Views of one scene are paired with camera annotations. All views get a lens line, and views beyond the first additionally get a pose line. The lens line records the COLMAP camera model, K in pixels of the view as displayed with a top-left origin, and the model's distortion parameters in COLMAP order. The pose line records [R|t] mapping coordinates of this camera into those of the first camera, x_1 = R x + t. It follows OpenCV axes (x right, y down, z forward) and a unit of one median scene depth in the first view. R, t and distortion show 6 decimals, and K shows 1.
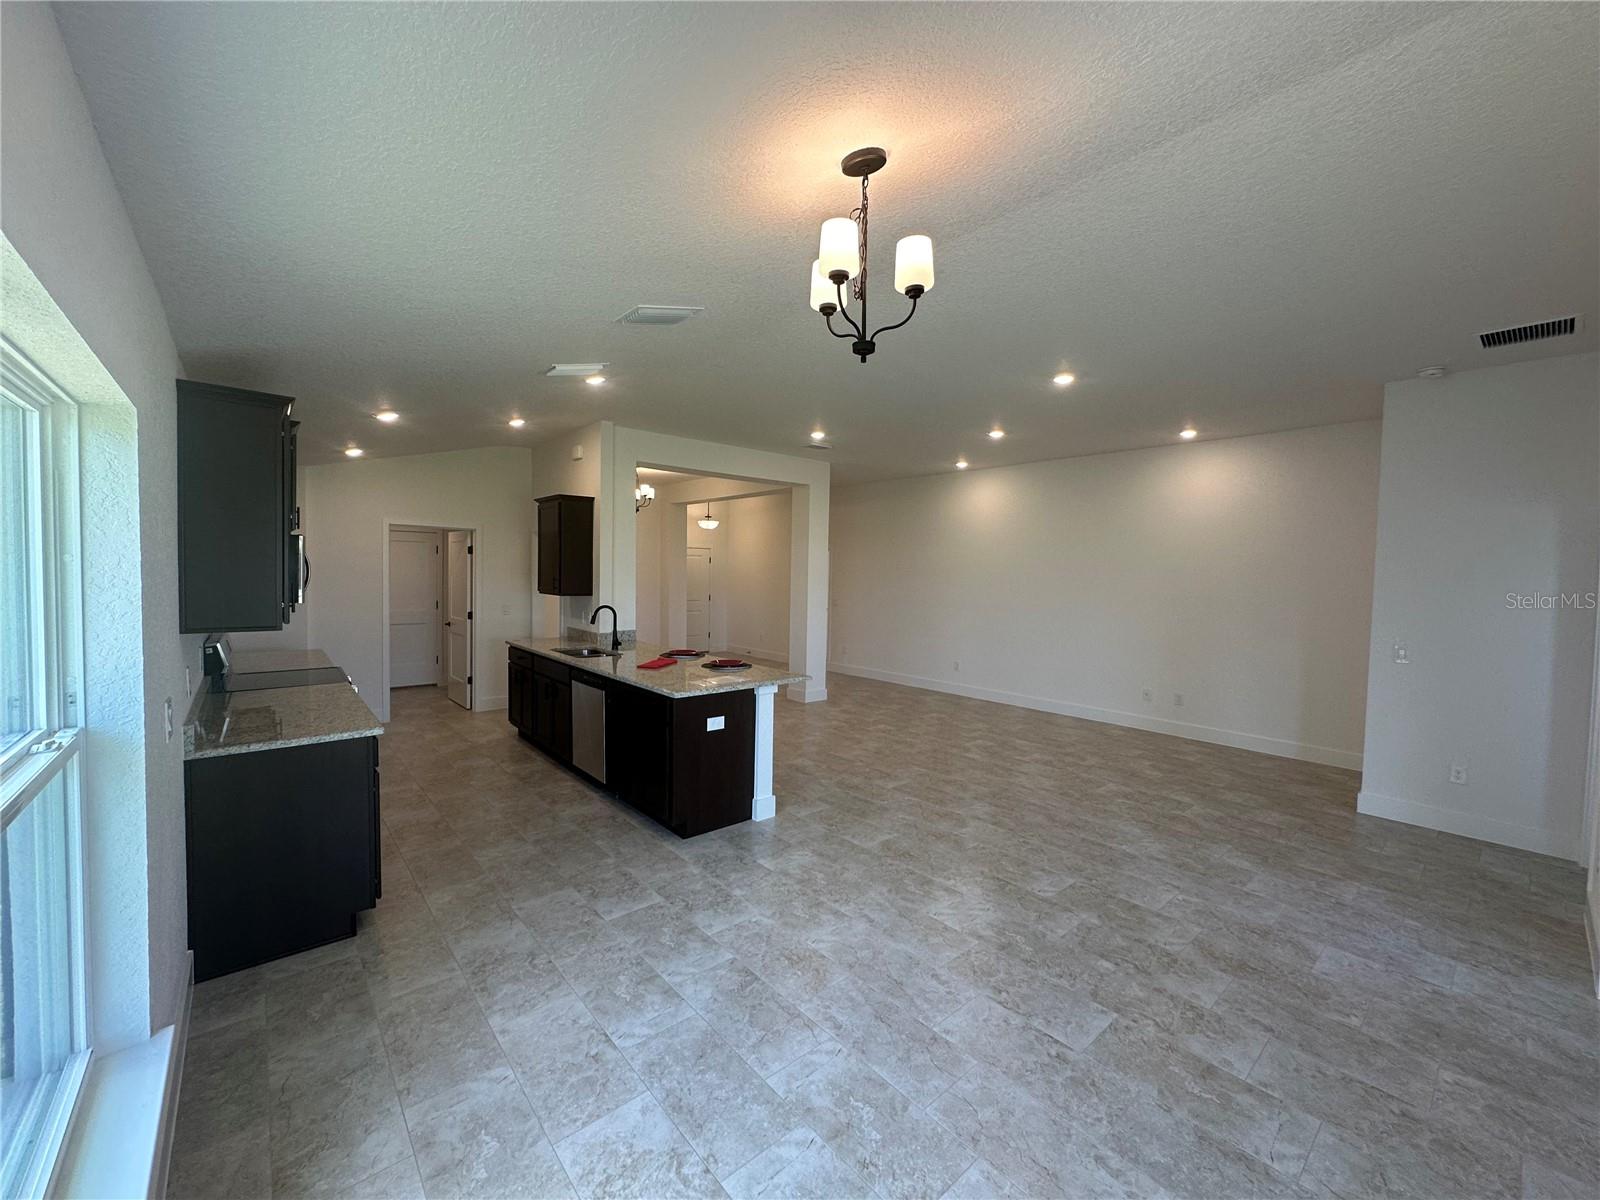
lens RADIAL K [[639.0, 0, 799.9], [0, 639.0, 589.0], [0, 0, 1]] dist [-0.002410, 0.000164]
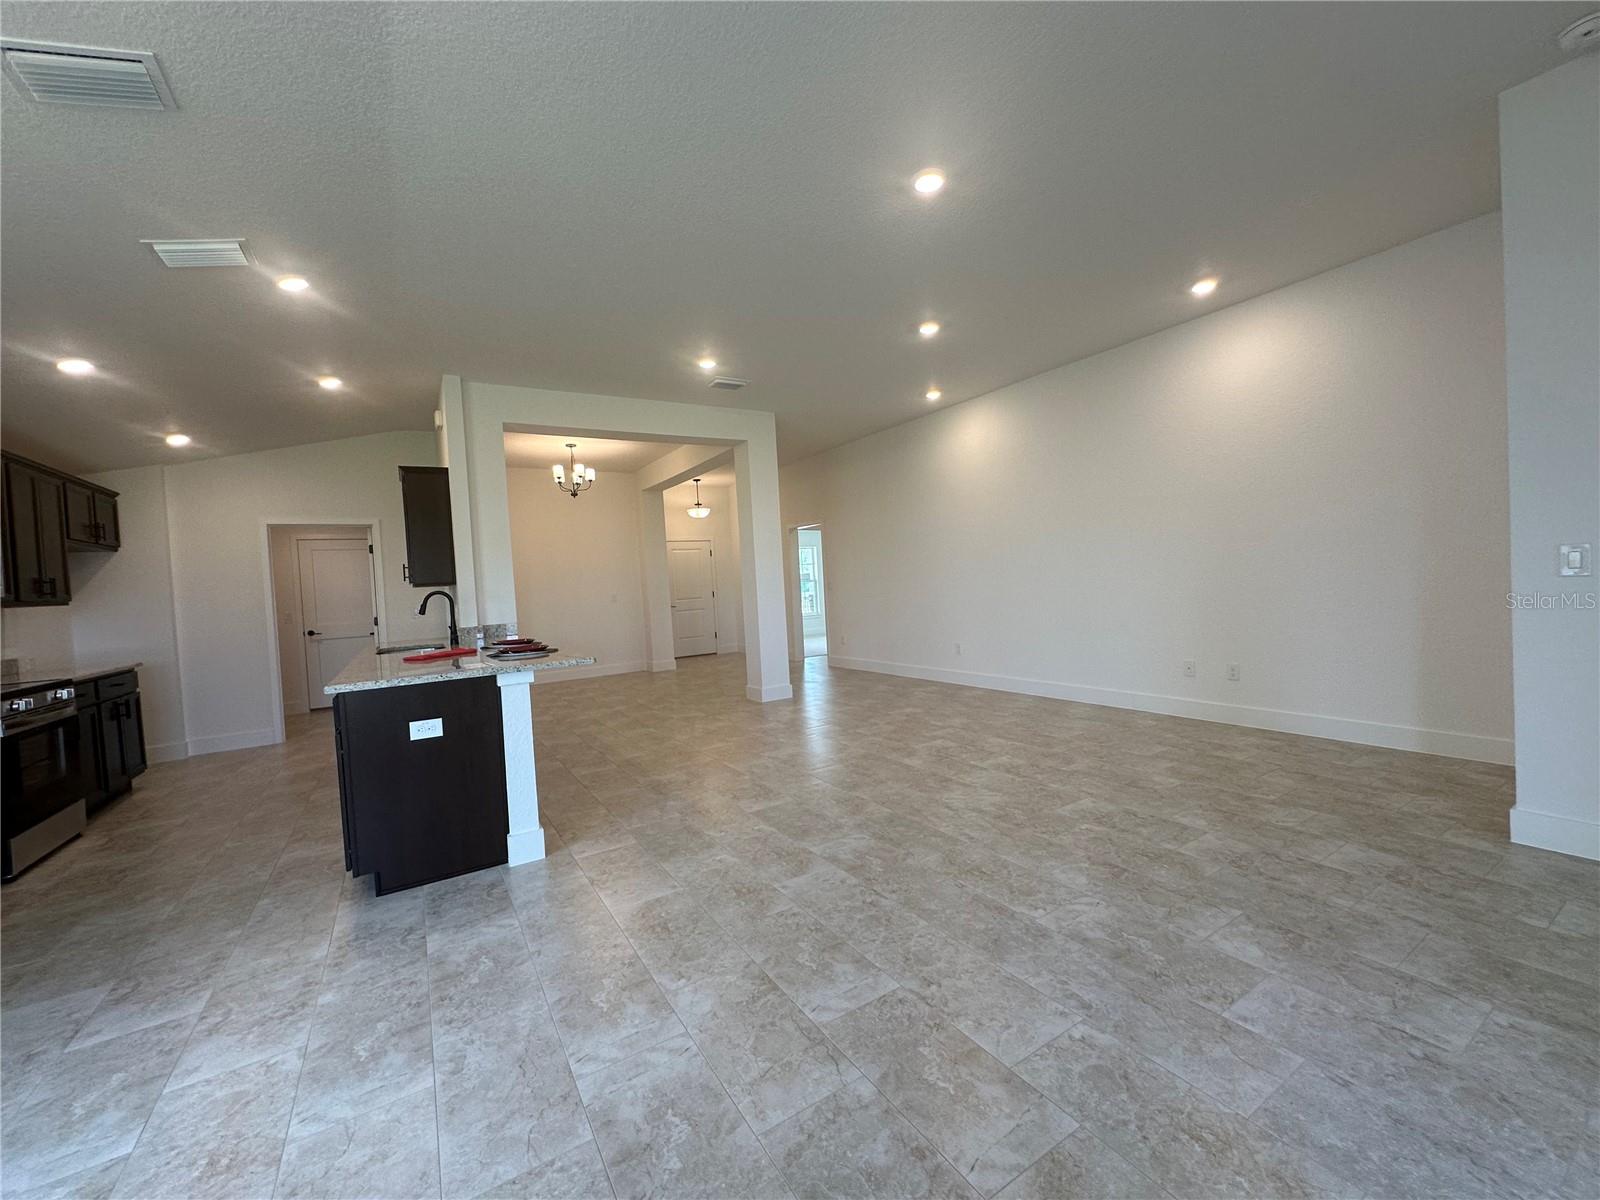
lens RADIAL K [[639.0, 0, 798.8], [0, 639.0, 589.7], [0, 0, 1]] dist [-0.002410, 0.000164]
pose [[0.984774, -0.072372, -0.158058, 0.350722], [0.070588, 0.997363, -0.016882, 0.087640], [0.158863, 0.005468, 0.987286, 0.331424]]
